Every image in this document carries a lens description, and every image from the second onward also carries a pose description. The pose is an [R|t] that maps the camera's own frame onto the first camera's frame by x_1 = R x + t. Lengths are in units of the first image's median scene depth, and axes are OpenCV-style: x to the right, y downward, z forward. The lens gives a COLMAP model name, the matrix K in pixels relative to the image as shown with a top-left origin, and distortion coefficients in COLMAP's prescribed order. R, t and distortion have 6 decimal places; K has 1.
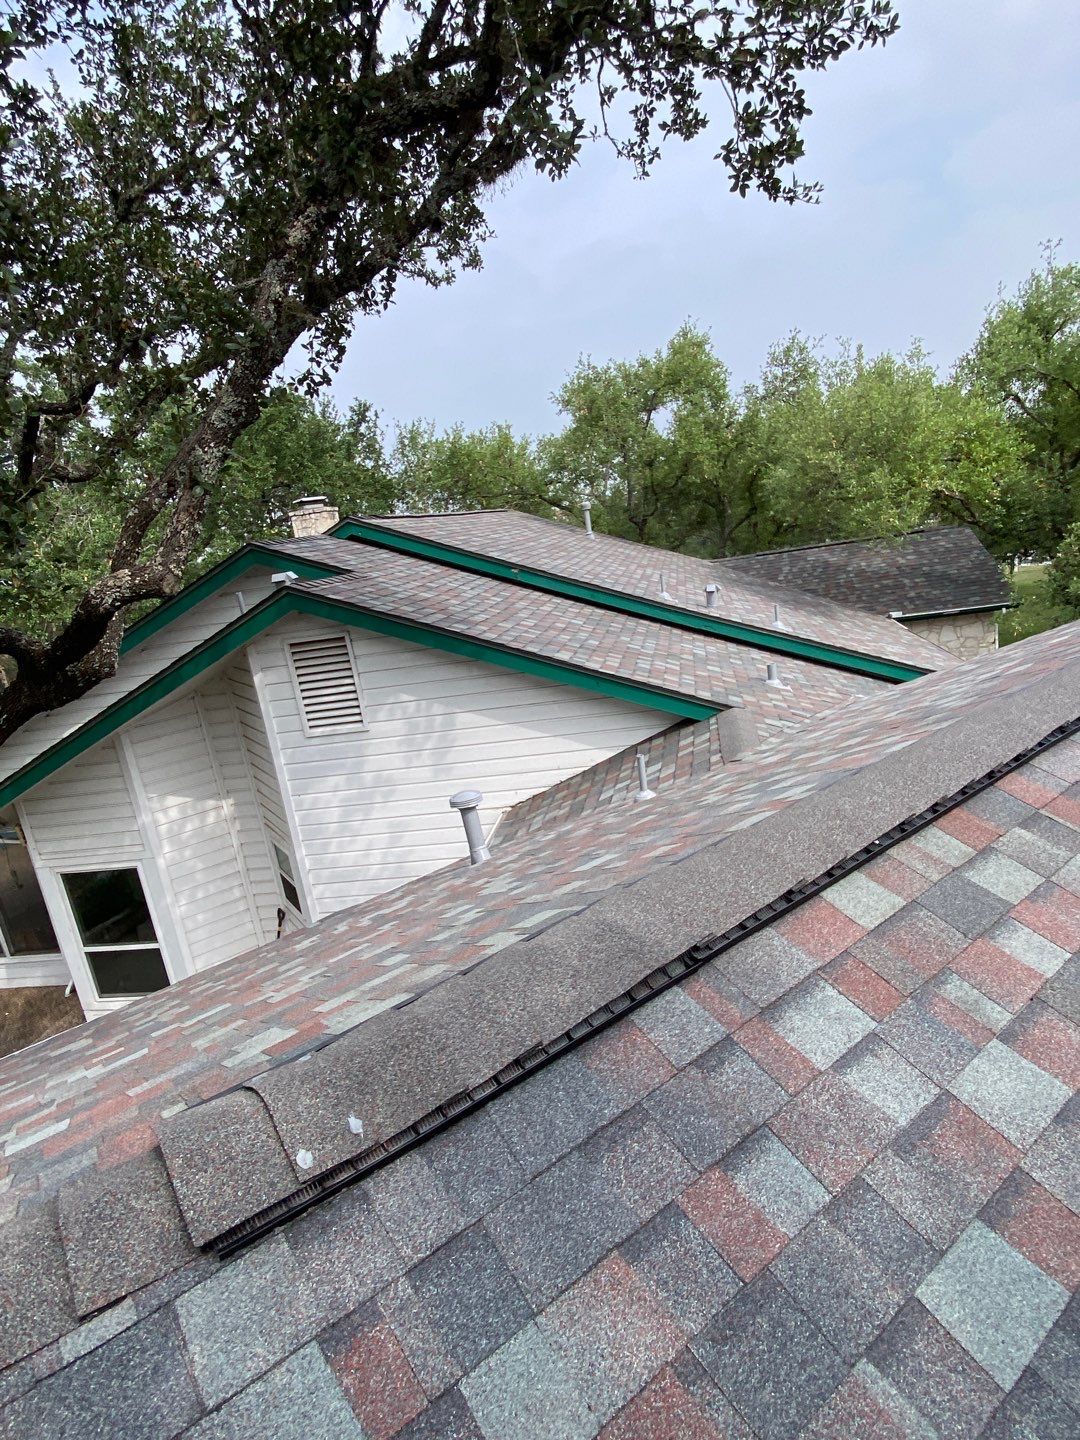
lens RADIAL K [[795.8, 0, 547.7], [0, 795.8, 717.0], [0, 0, 1]] dist [0.058472, -0.067915]
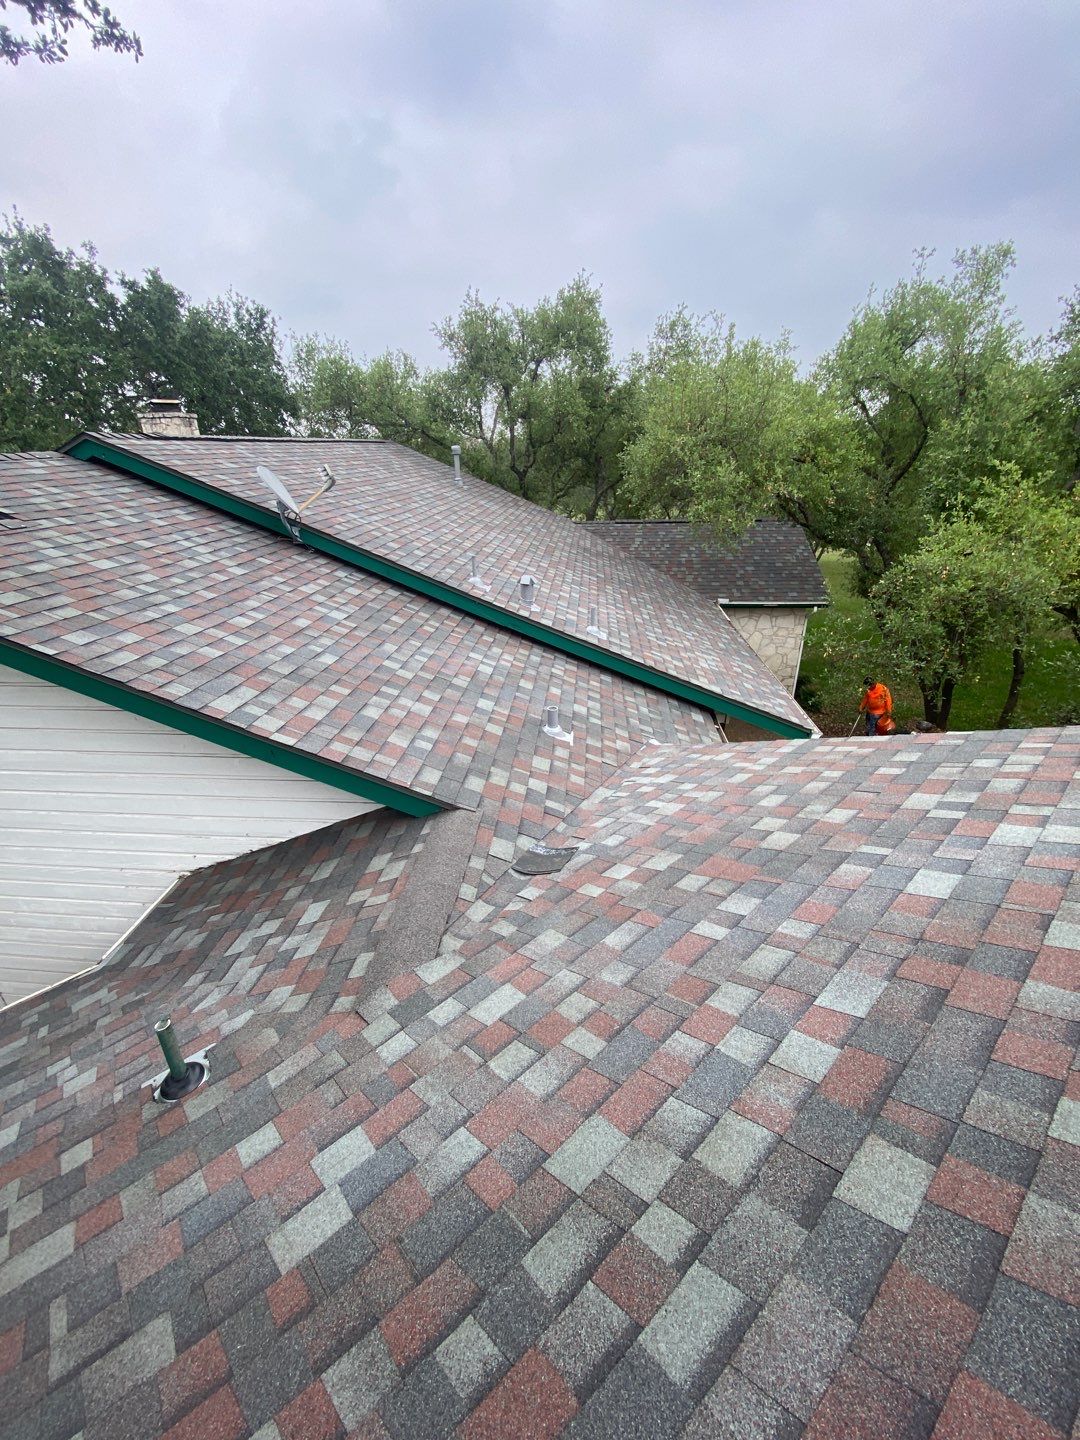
lens RADIAL K [[583.8, 0, 545.2], [0, 583.8, 718.1], [0, 0, 1]] dist [0.020737, -0.019986]
pose [[0.987427, 0.087685, 0.131527, 0.114857], [-0.110362, 0.978100, 0.176467, -0.095026], [-0.113173, -0.188763, 0.975480, 0.245859]]
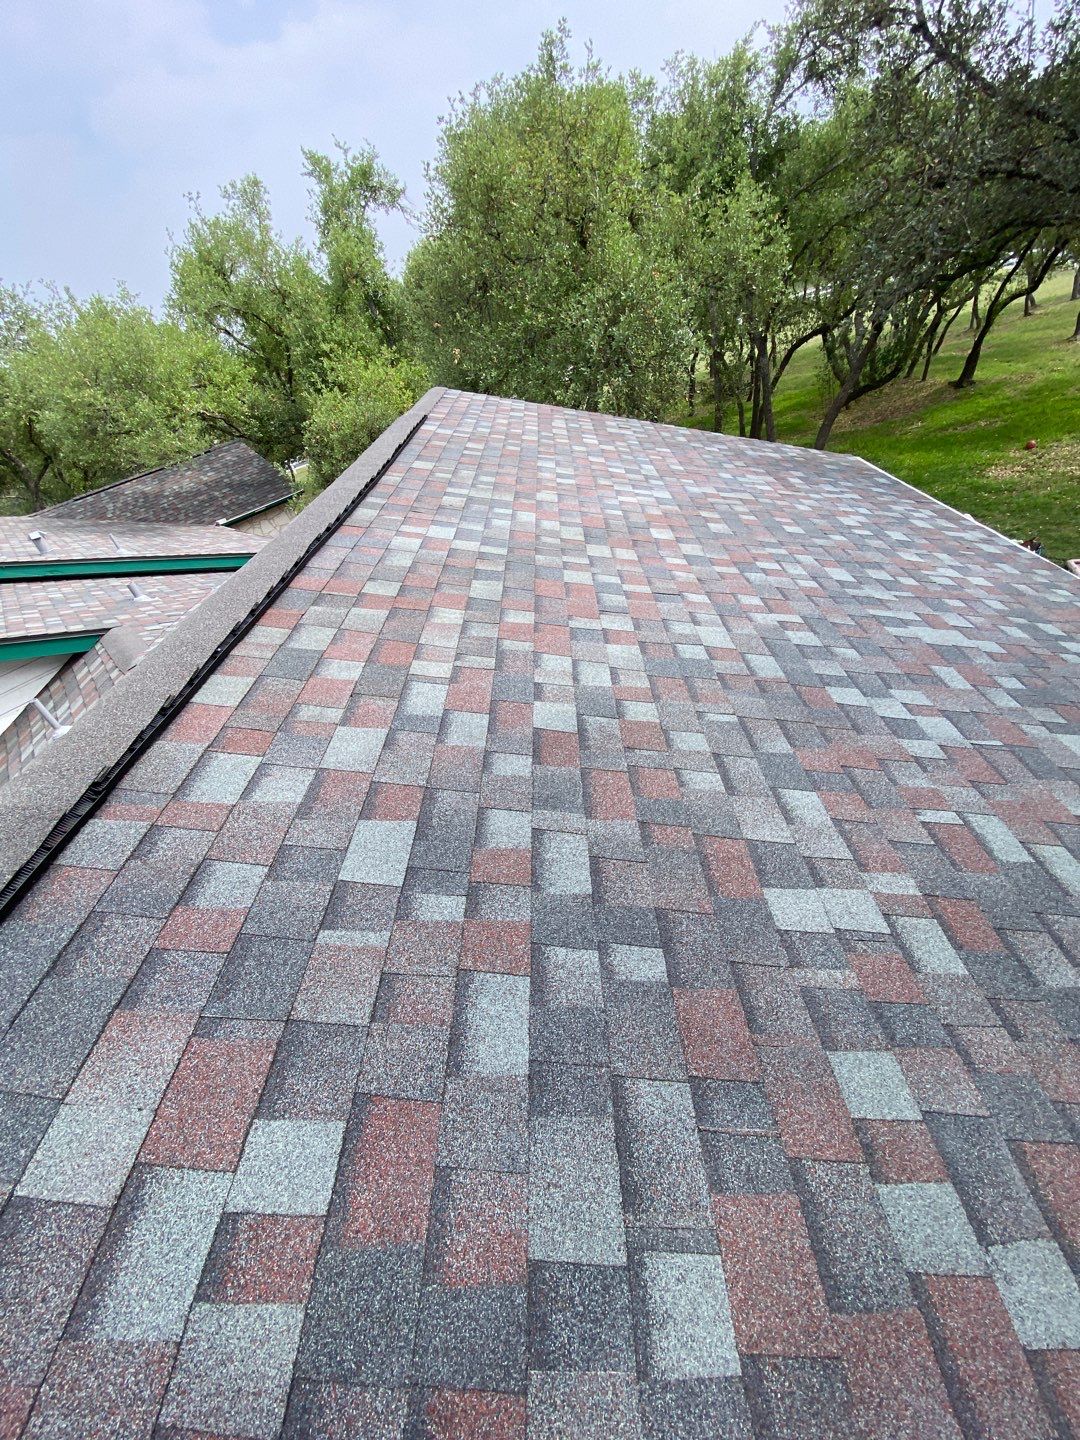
lens RADIAL K [[583.7, 0, 537.3], [0, 583.7, 715.9], [0, 0, 1]] dist [0.030007, -0.024190]
pose [[0.618285, -0.464215, 0.634214, 0.009491], [0.335885, 0.885601, 0.320769, 0.015761], [-0.710566, 0.014696, 0.703477, -0.006244]]
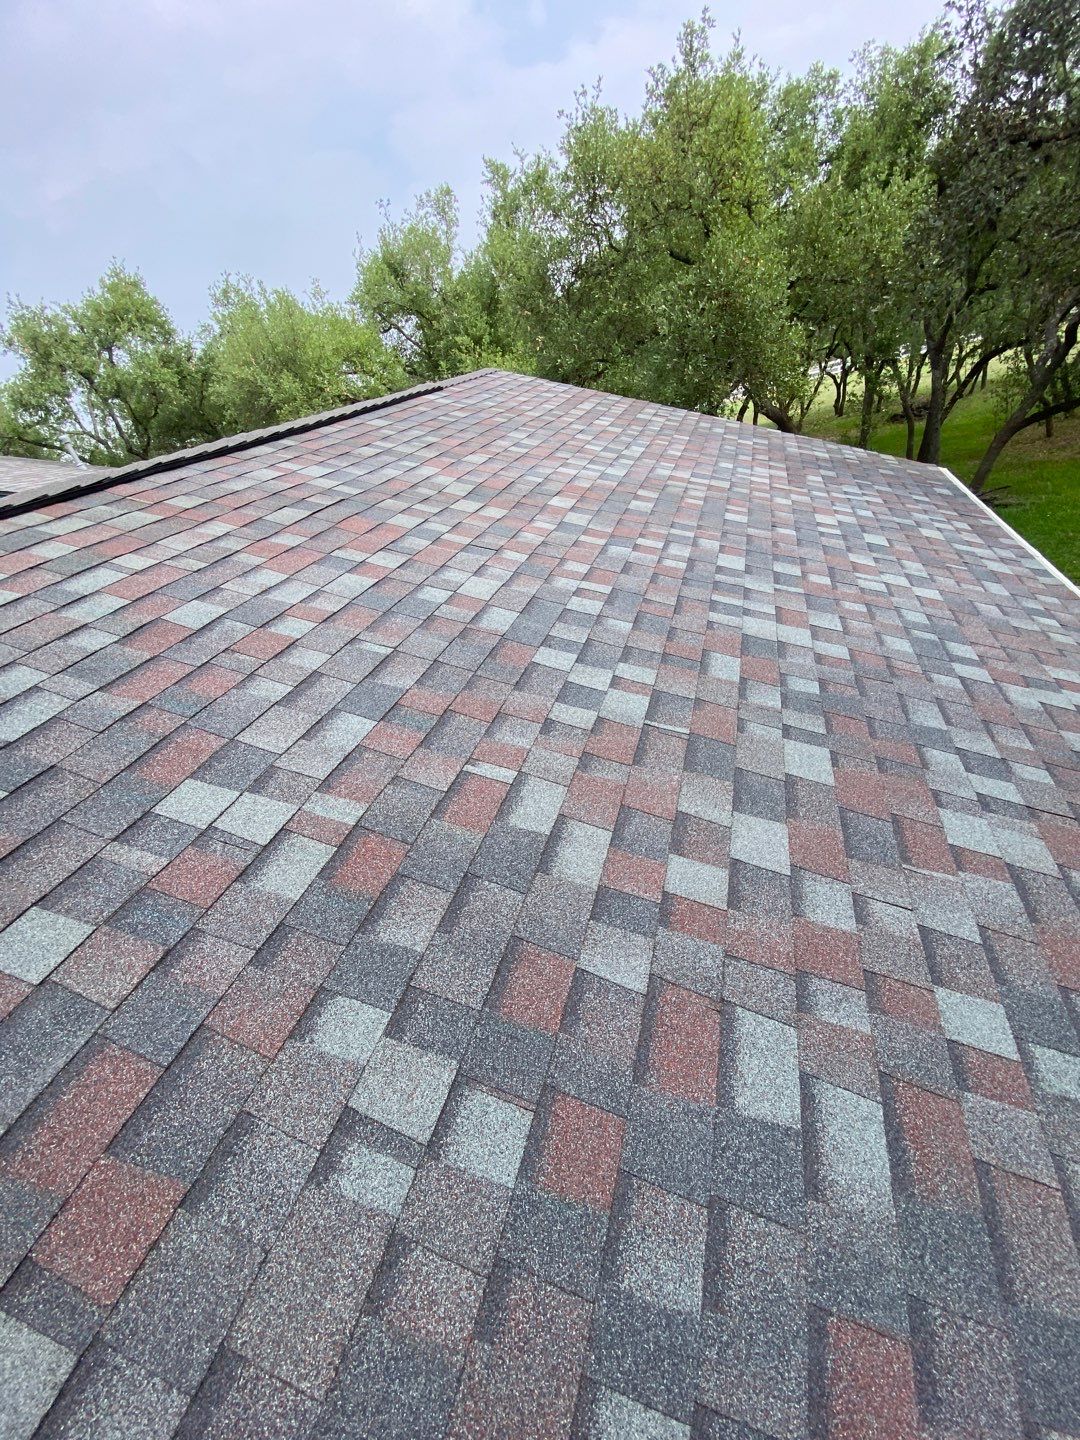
lens RADIAL K [[583.7, 0, 537.3], [0, 583.7, 715.9], [0, 0, 1]] dist [0.030007, -0.024190]
pose [[0.816744, -0.329096, 0.473946, 0.086900], [0.239266, 0.940616, 0.240817, 0.067047], [-0.525054, -0.083287, 0.846984, -0.073319]]
